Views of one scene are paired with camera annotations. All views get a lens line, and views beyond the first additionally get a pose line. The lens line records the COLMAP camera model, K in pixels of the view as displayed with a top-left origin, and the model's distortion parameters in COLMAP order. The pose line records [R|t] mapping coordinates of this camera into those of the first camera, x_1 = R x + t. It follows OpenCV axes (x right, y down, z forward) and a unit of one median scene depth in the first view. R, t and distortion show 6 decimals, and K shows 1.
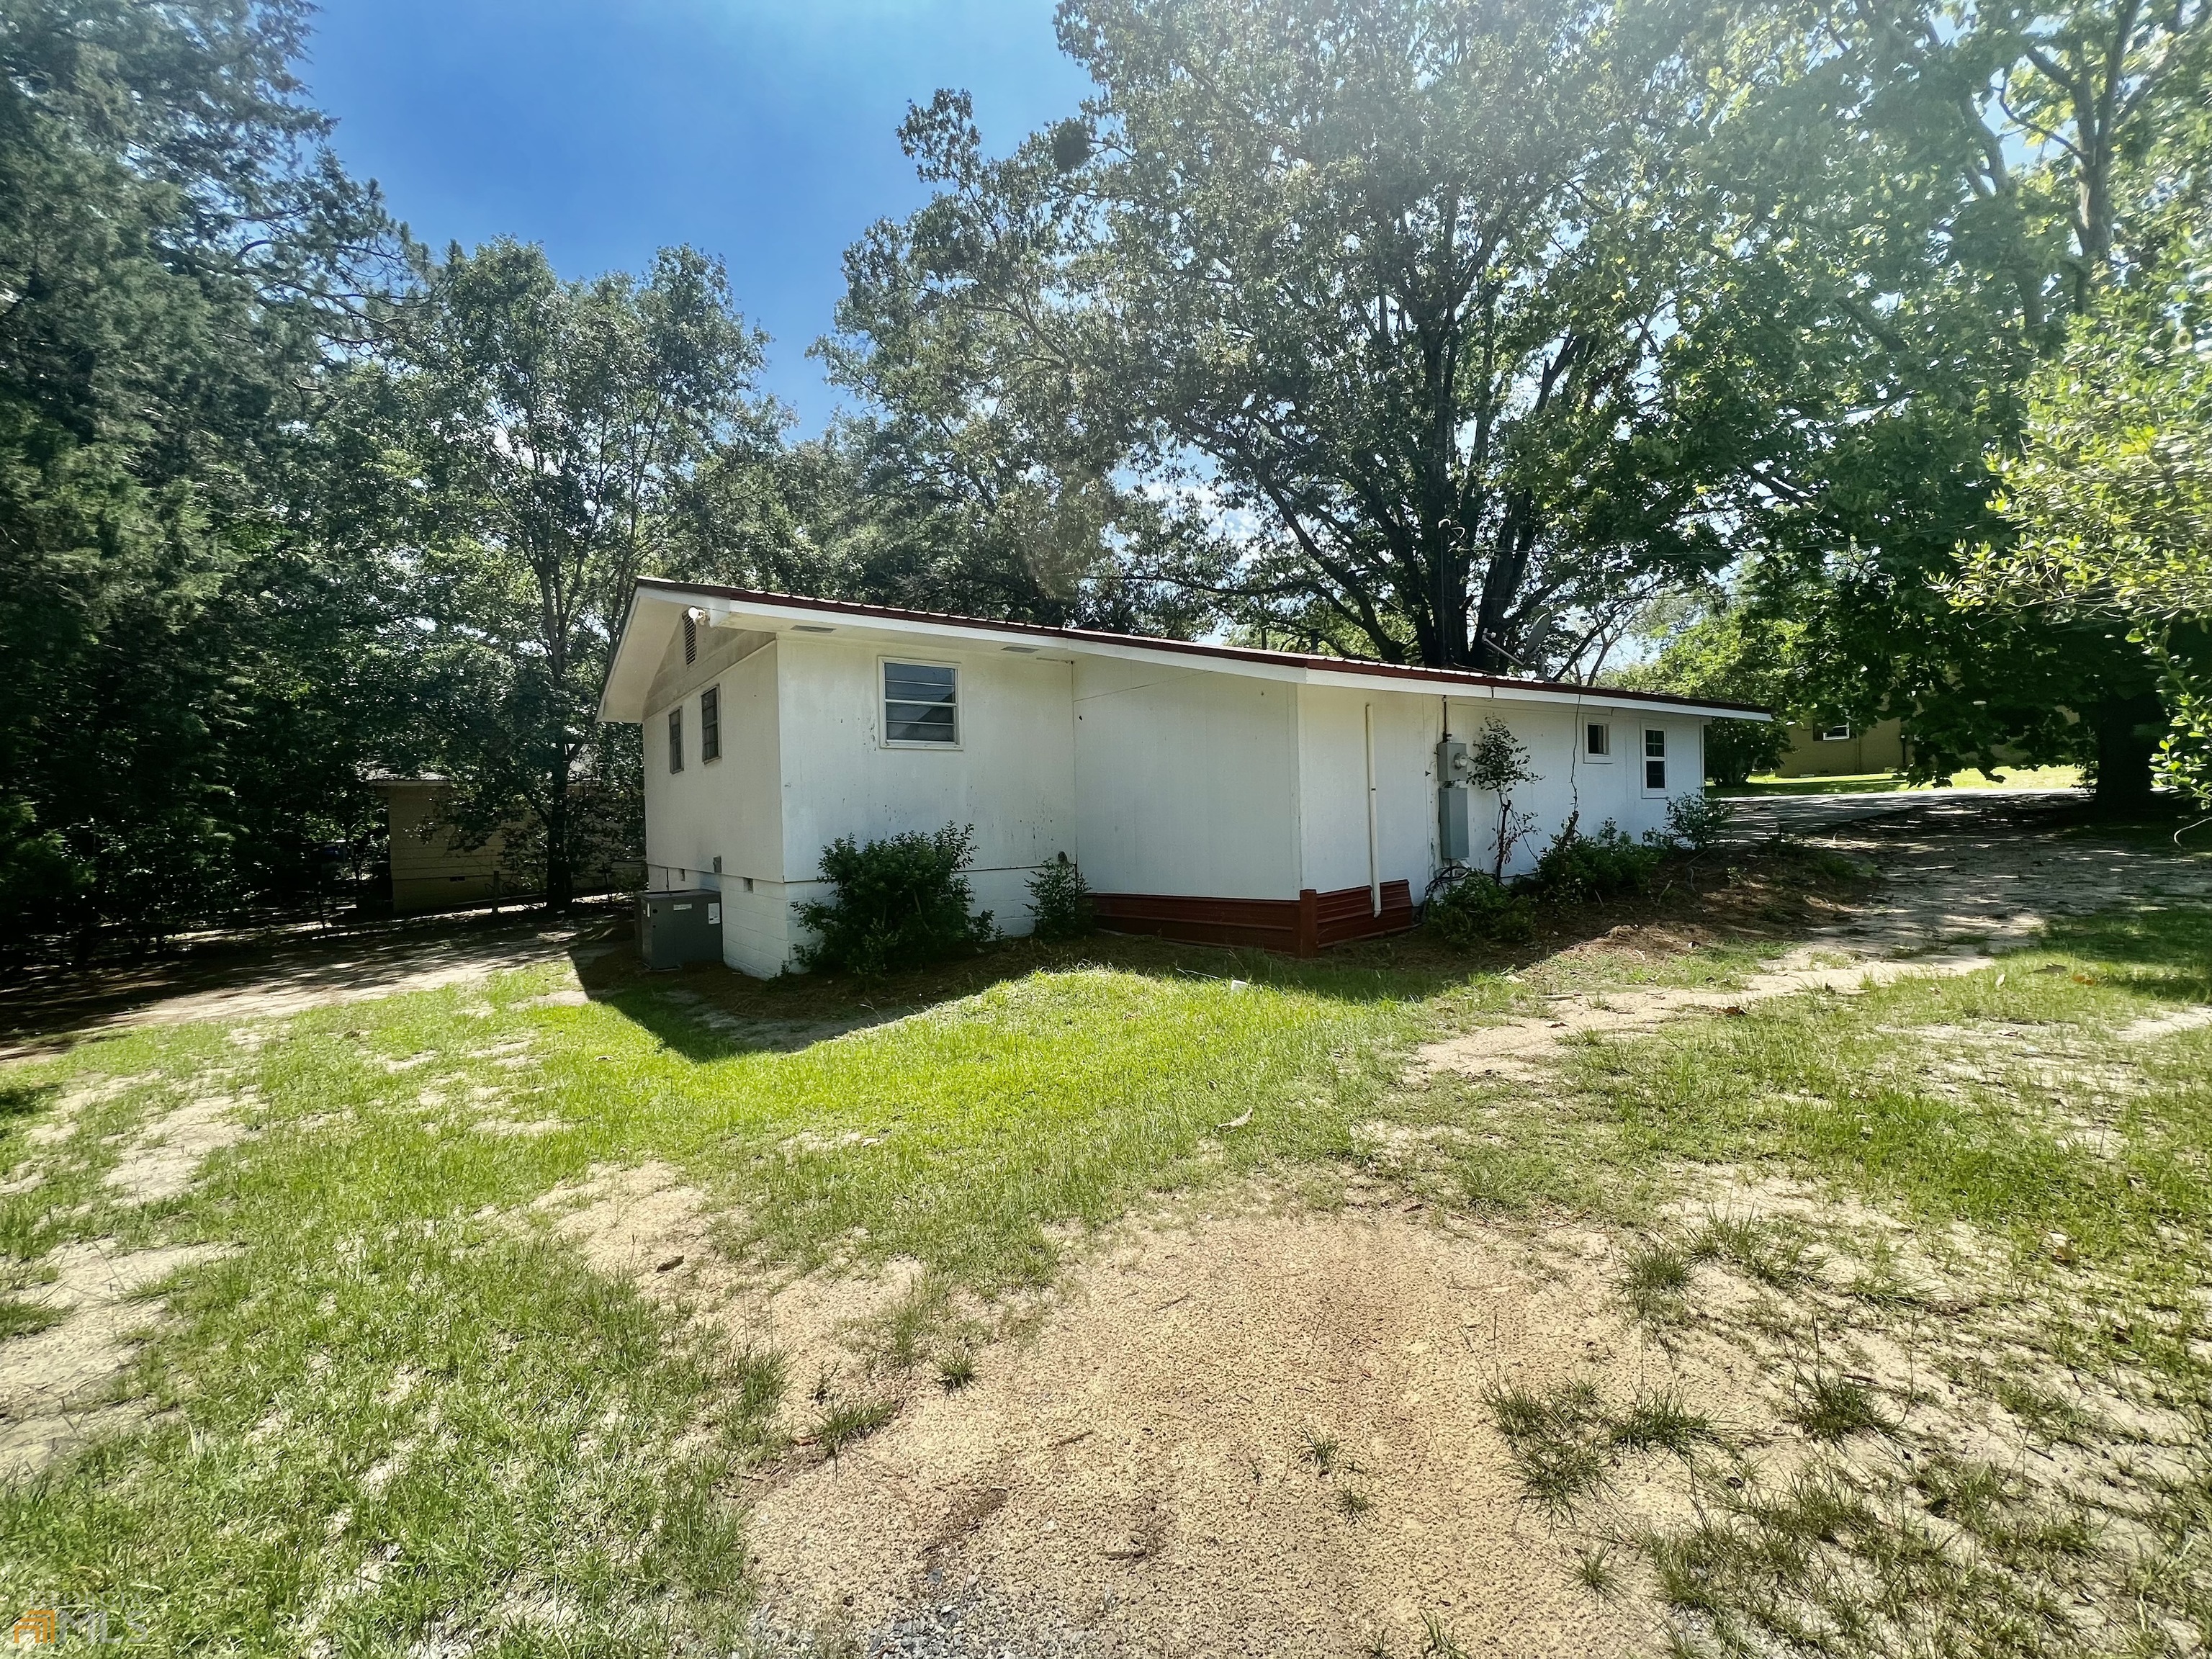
lens RADIAL K [[894.5, 0, 1096.1], [0, 894.5, 824.5], [0, 0, 1]] dist [0.015522, -0.000544]
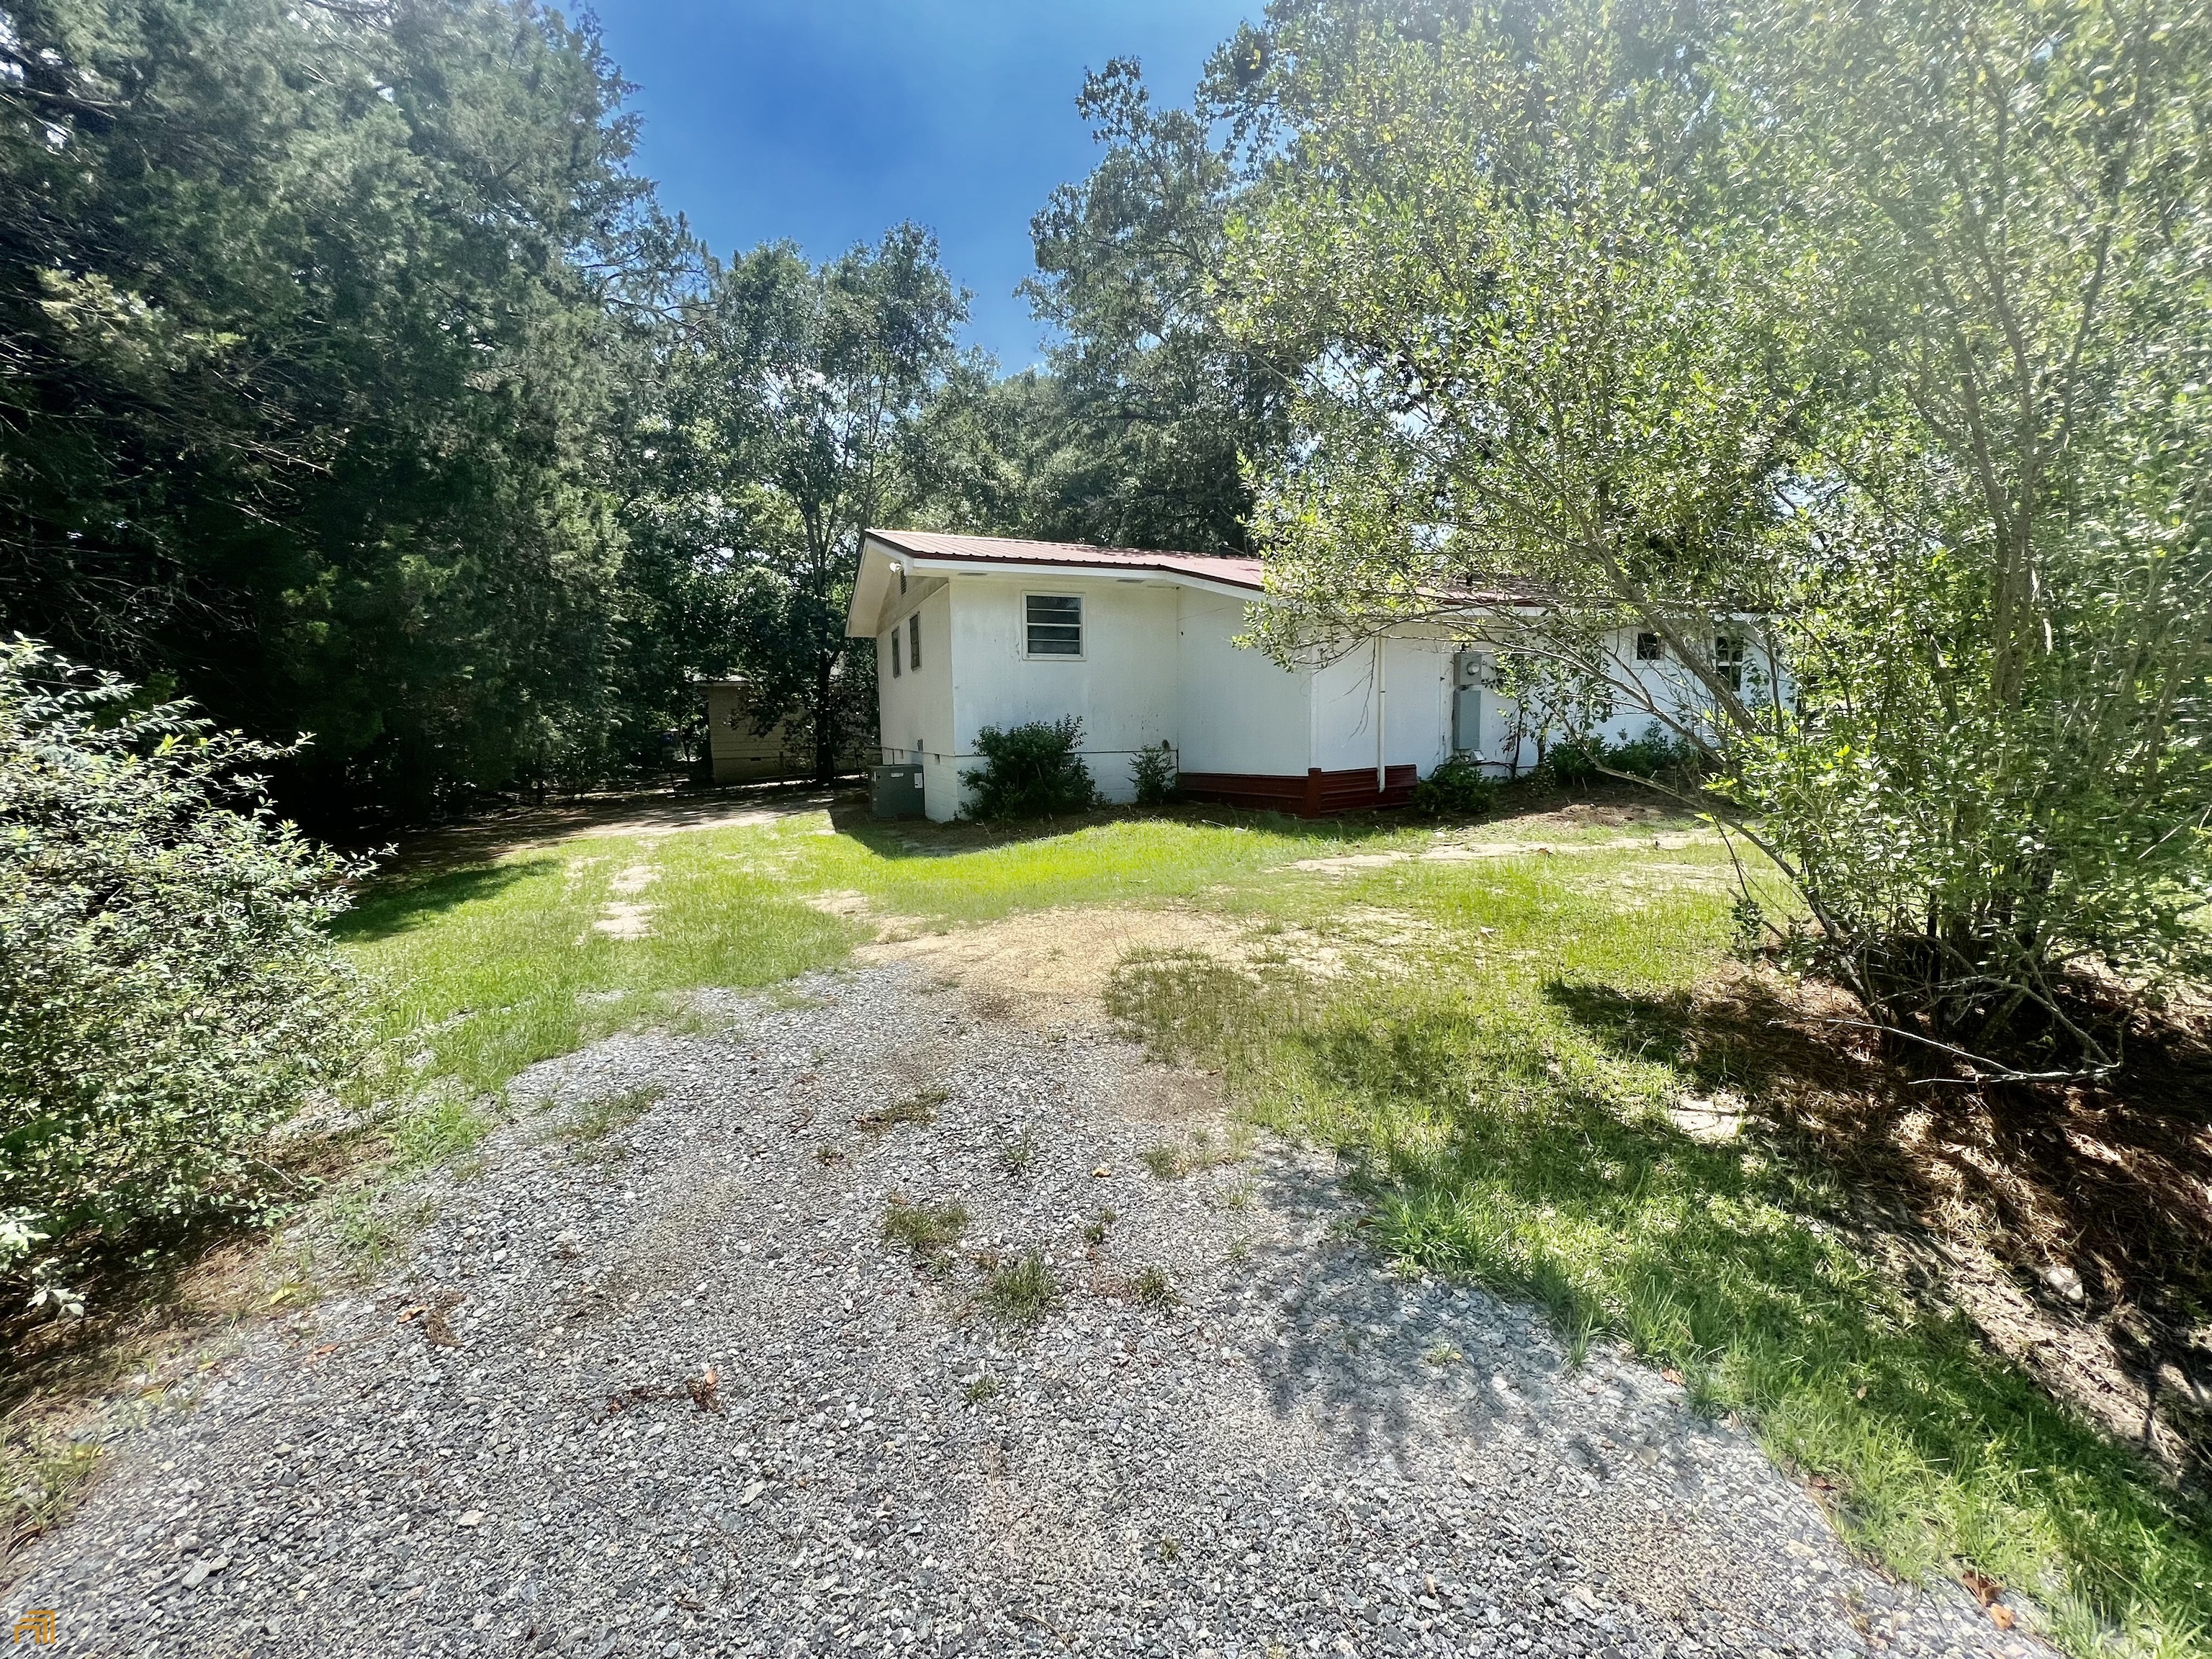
lens RADIAL K [[894.5, 0, 1113.9], [0, 894.5, 824.7], [0, 0, 1]] dist [0.015522, -0.000544]
pose [[0.972155, 0.038568, -0.231144, 0.132958], [-0.012734, 0.993600, 0.112235, 0.005424], [0.233993, -0.106167, 0.966424, -0.191129]]
